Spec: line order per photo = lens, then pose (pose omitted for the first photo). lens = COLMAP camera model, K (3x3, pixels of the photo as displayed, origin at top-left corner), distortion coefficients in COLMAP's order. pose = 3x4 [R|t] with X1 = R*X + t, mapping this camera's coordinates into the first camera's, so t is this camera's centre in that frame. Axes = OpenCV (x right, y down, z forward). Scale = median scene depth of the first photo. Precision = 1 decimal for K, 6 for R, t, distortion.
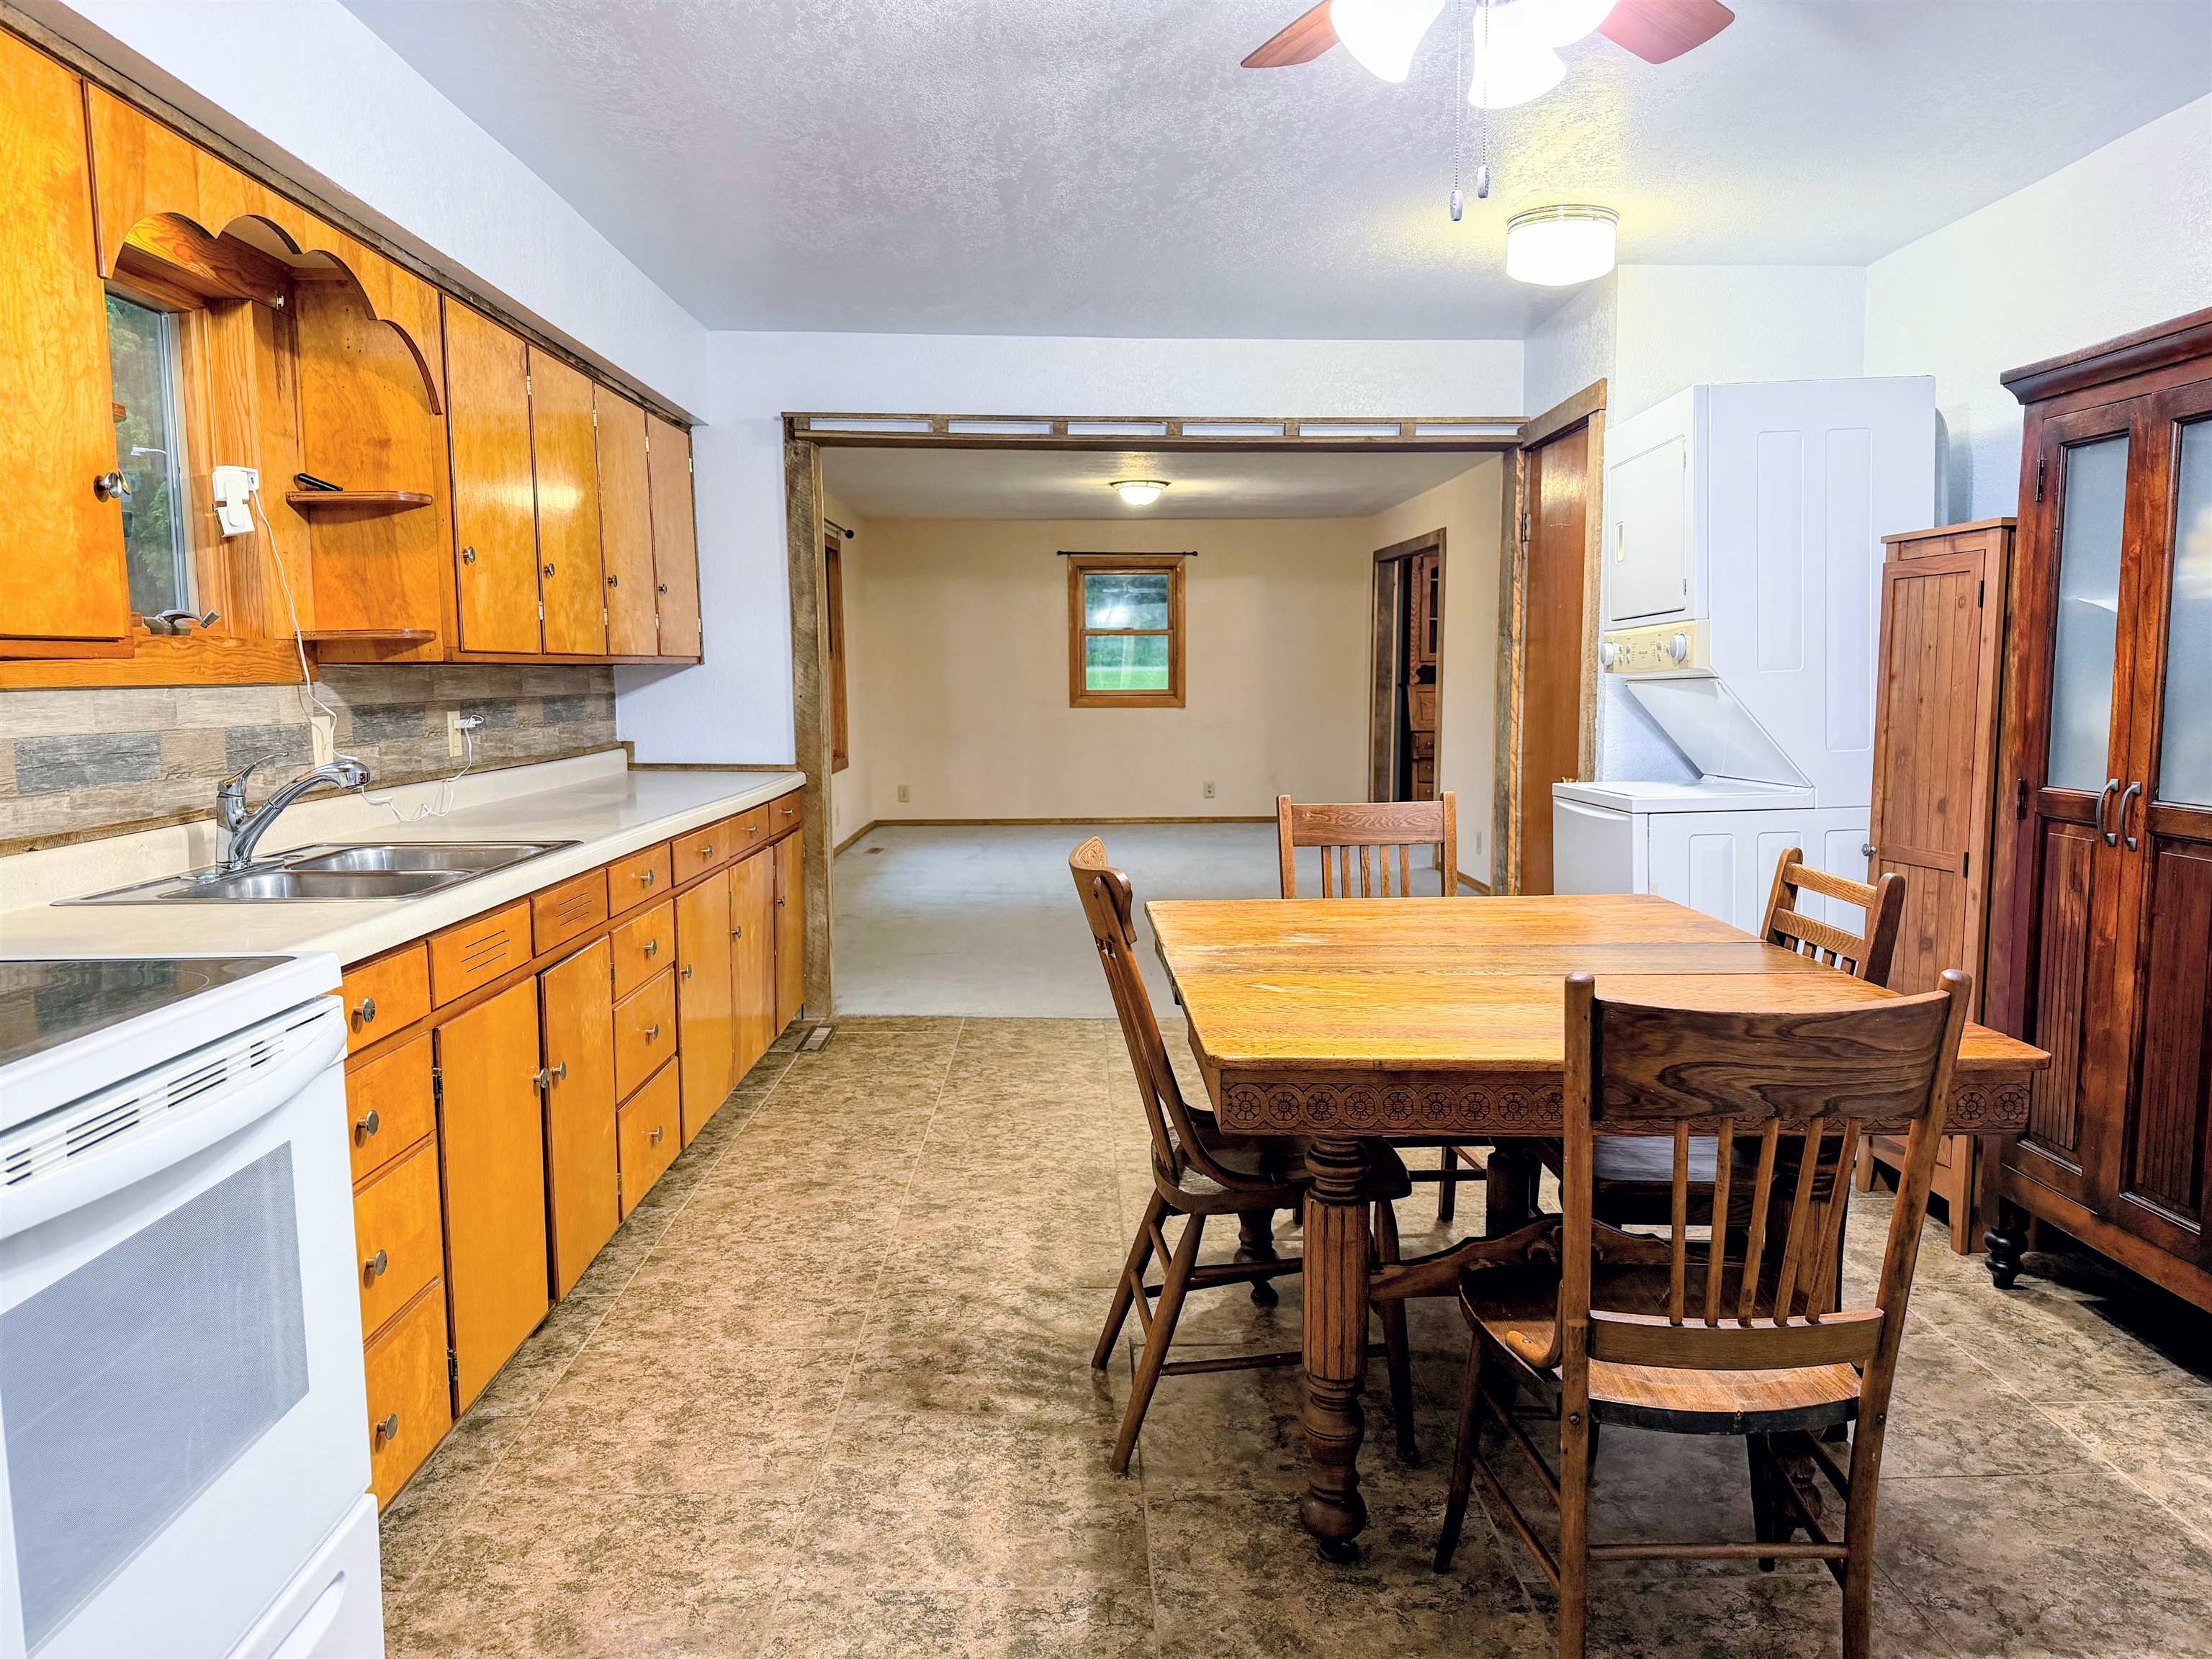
lens RADIAL K [[1532.0, 0, 1114.4], [0, 1532.0, 799.3], [0, 0, 1]] dist [0.161602, -0.202711]
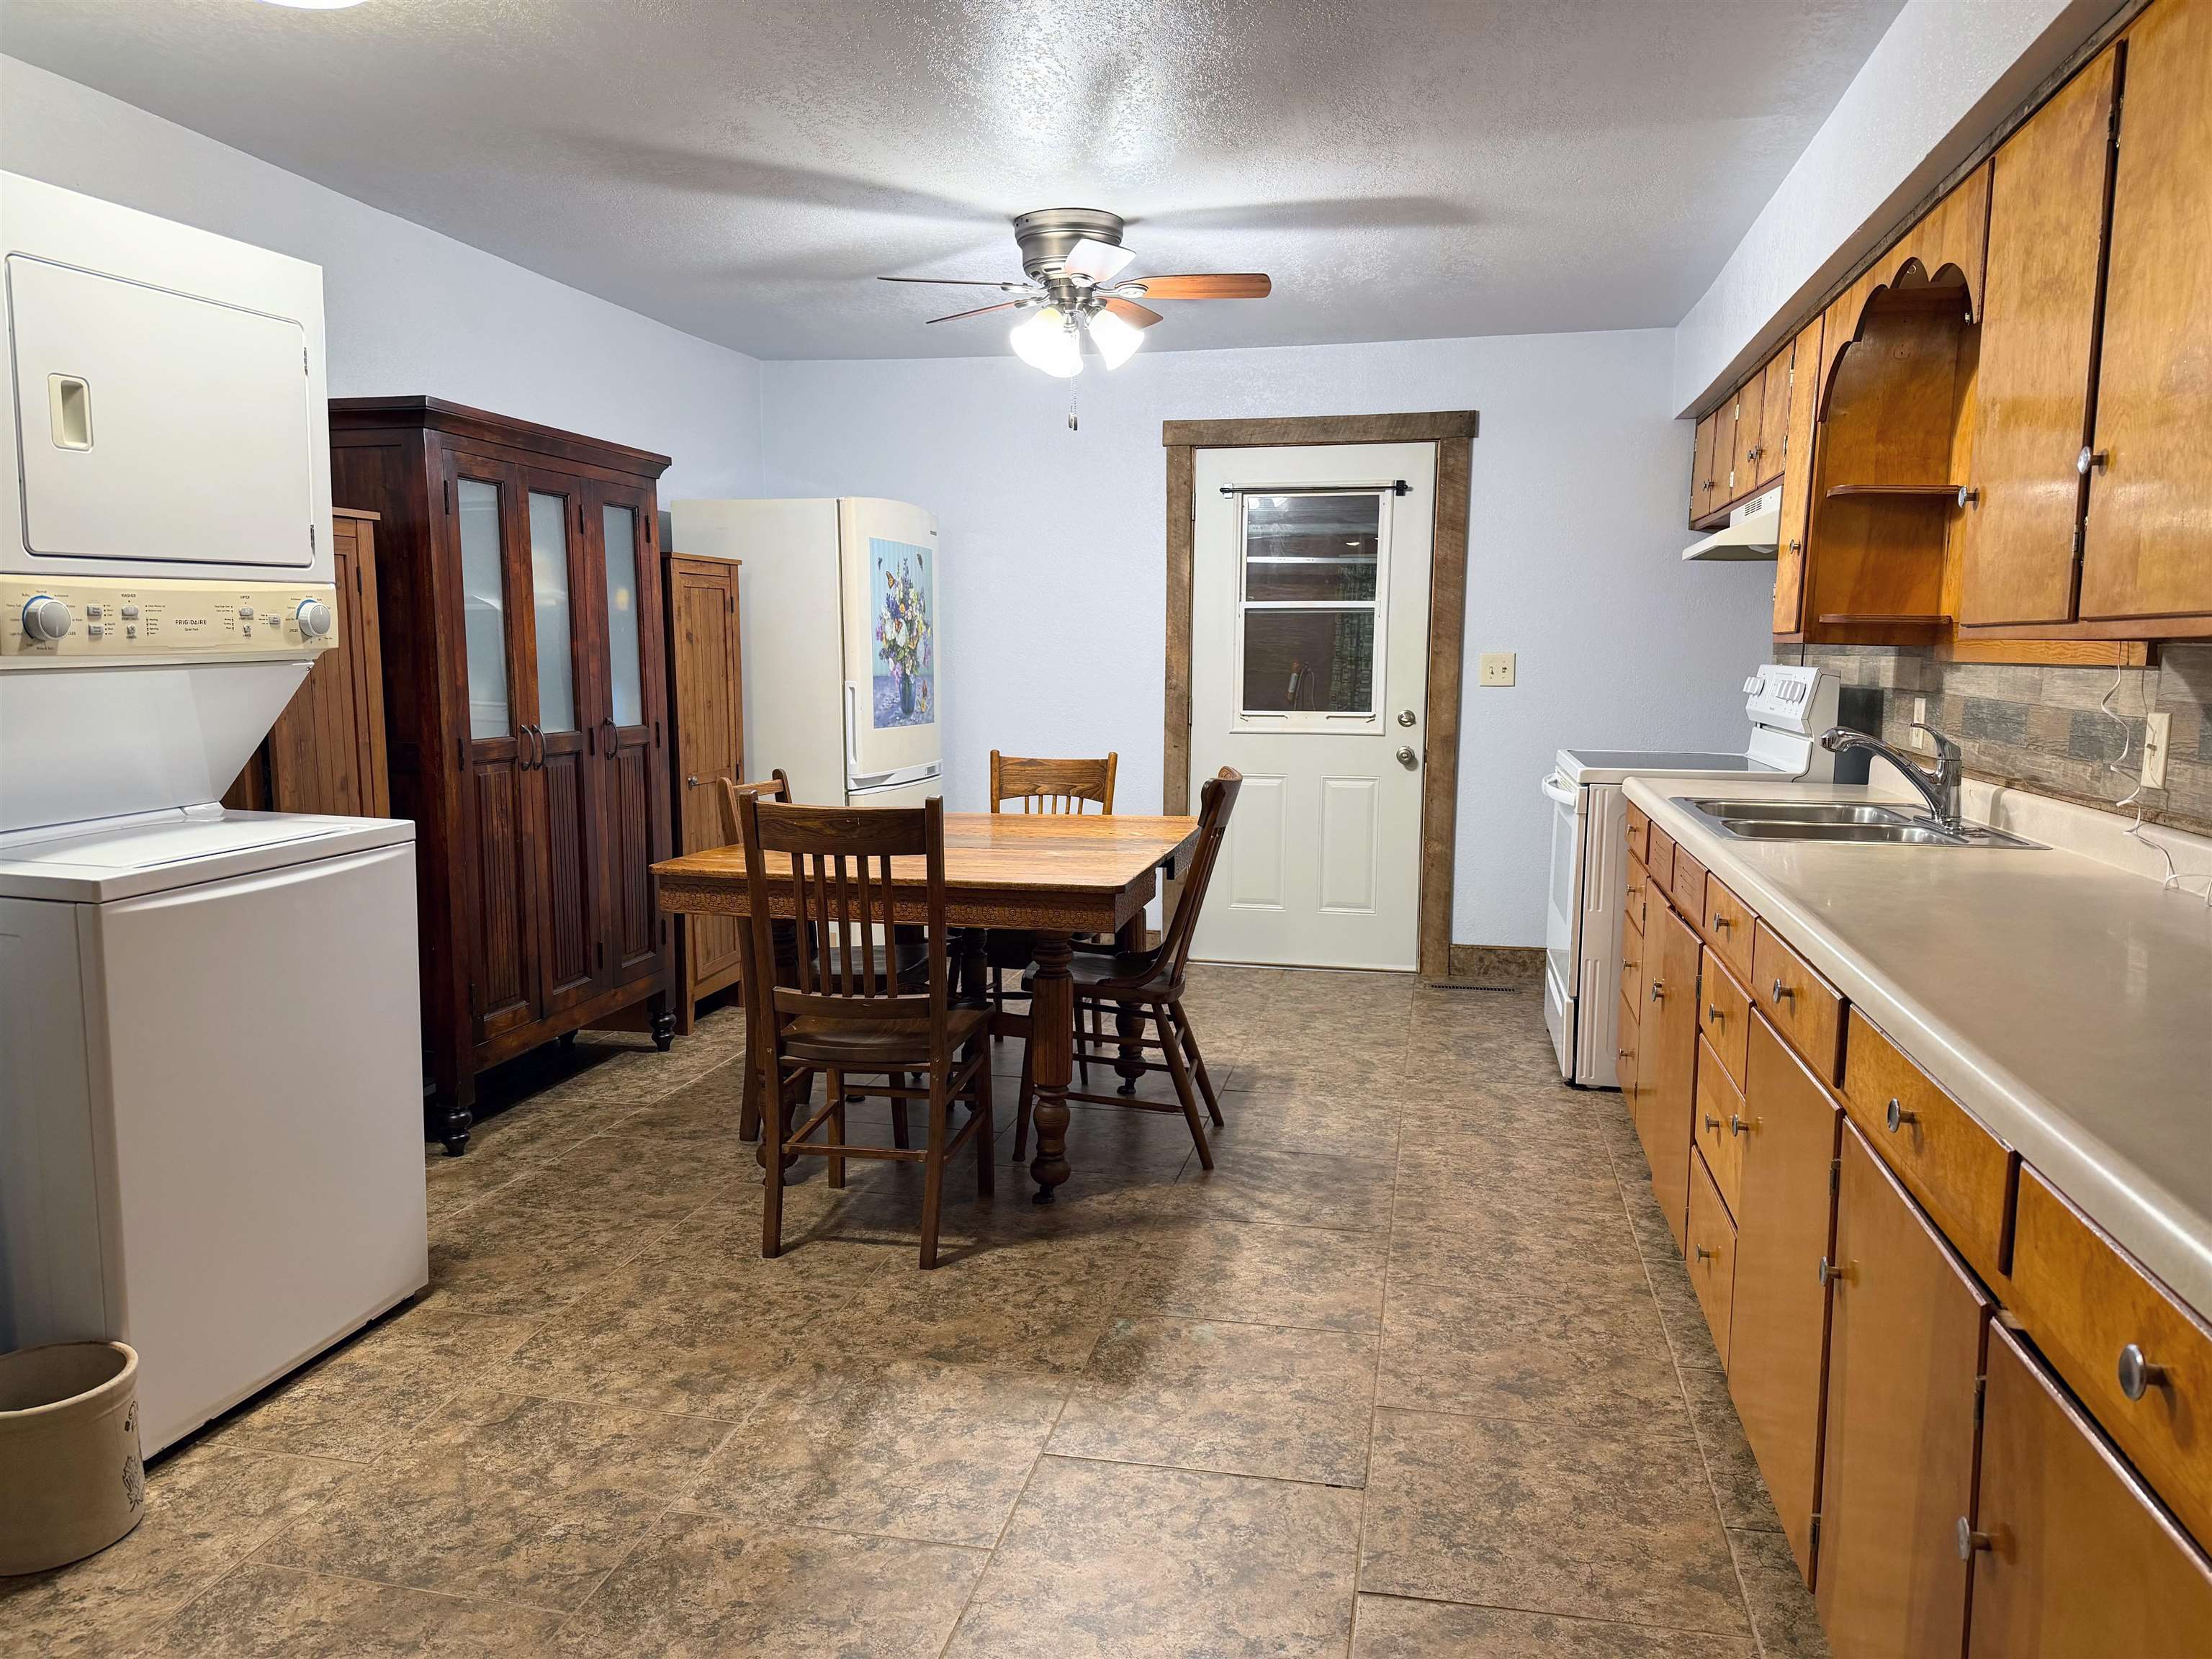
lens RADIAL K [[1532.0, 0, 1114.4], [0, 1532.0, 799.3], [0, 0, 1]] dist [0.161602, -0.202711]
pose [[-0.971121, -0.023293, 0.237446, -0.218371], [0.019585, 0.984081, 0.176640, -0.170535], [-0.237781, 0.176189, -0.955206, 2.032543]]
